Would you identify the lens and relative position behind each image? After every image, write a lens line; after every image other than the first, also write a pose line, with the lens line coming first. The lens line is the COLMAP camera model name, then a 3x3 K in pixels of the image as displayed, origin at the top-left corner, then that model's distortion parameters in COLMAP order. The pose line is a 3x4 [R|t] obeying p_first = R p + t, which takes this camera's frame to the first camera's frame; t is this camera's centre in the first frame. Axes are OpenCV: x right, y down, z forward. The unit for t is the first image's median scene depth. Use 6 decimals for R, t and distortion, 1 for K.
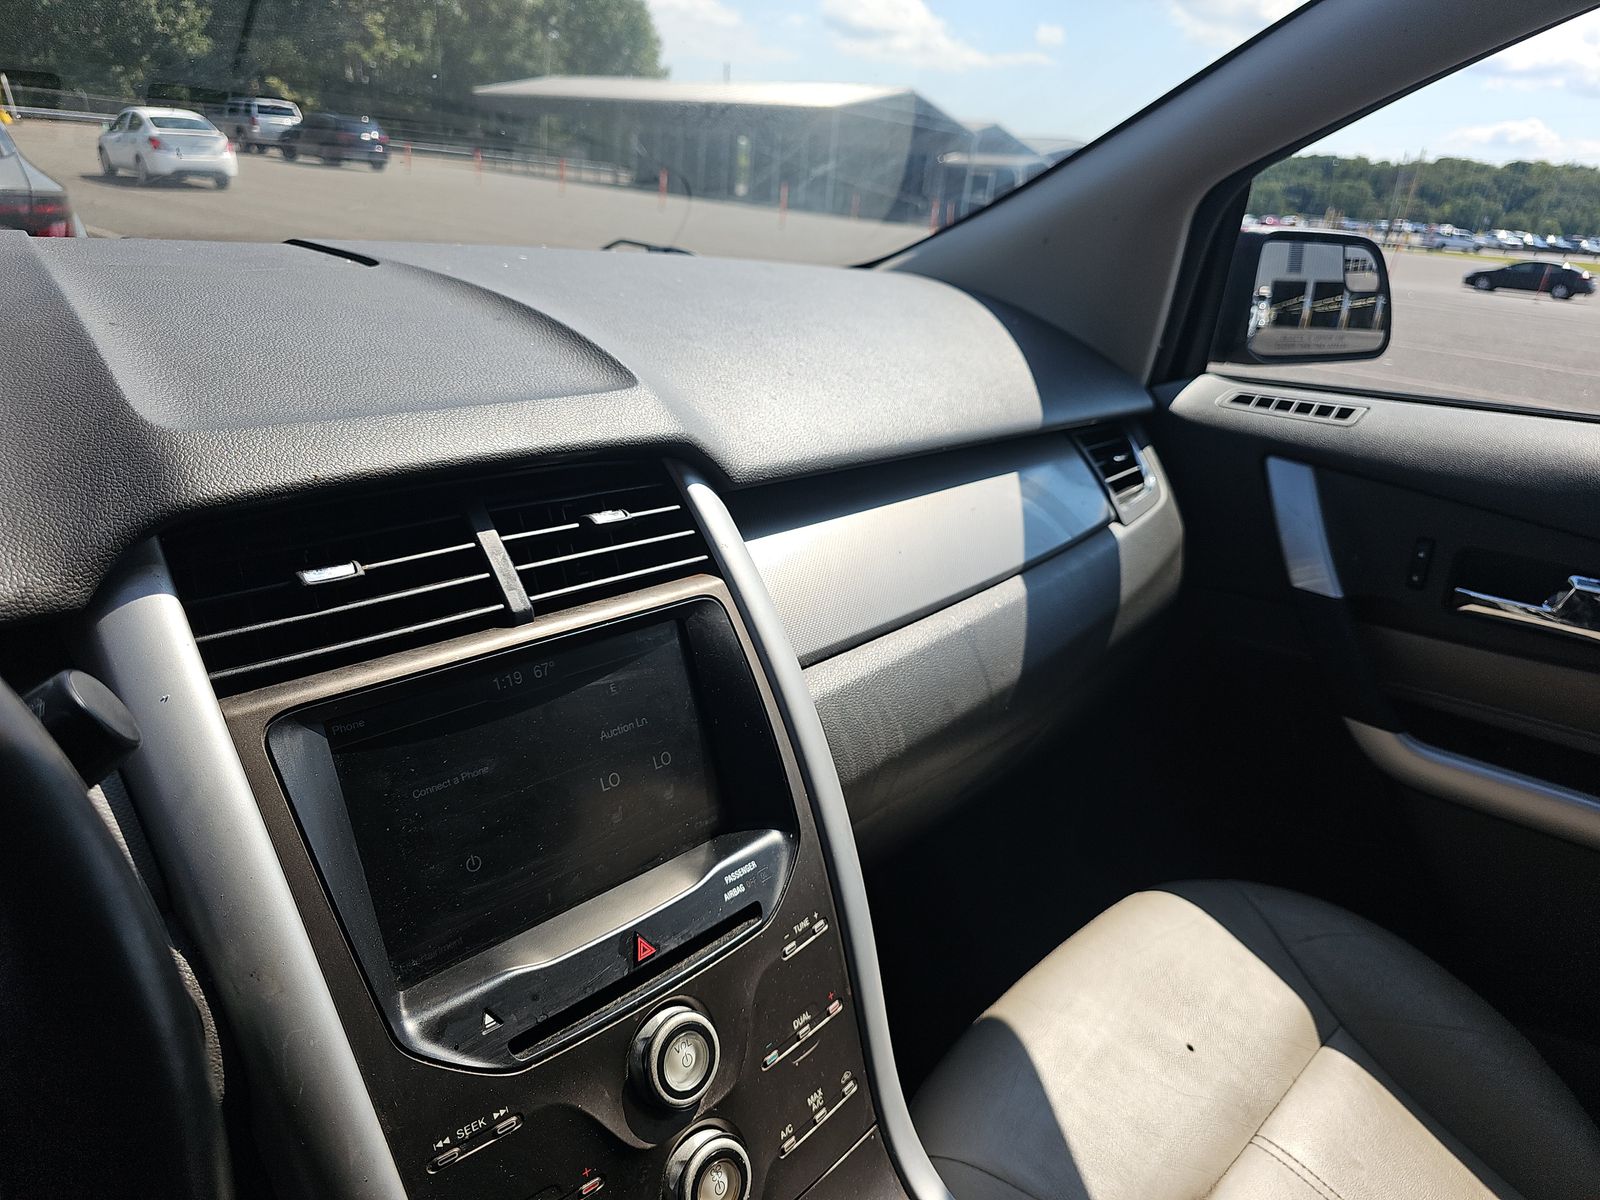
lens RADIAL K [[1070.0, 0, 796.6], [0, 1070.0, 577.0], [0, 0, 1]] dist [0.005122, 0.002805]
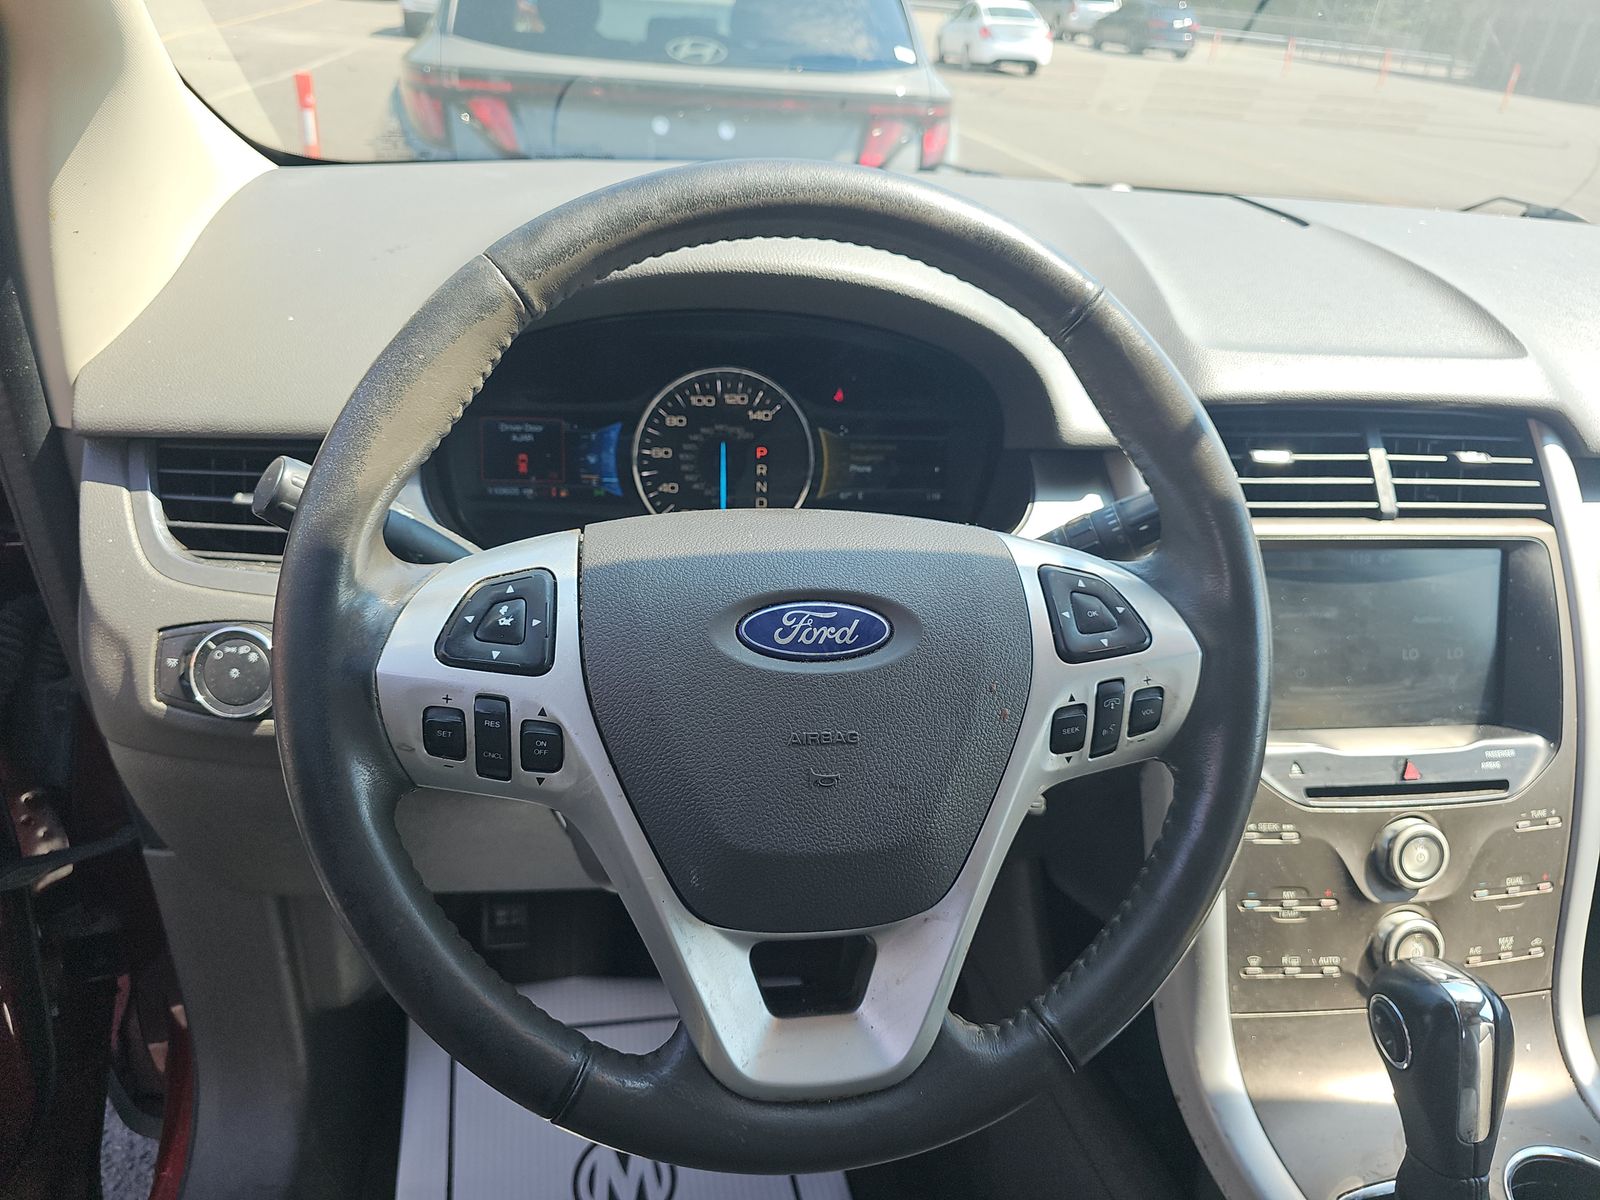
lens RADIAL K [[1062.9, 0, 800.0], [0, 1062.9, 600.0], [0, 0, 1]] dist [-0.007515, -0.007116]
pose [[0.788995, 0.277984, -0.547916, -0.067611], [-0.217319, 0.960408, 0.174323, 0.059679], [0.574682, -0.018467, 0.818168, -0.483368]]
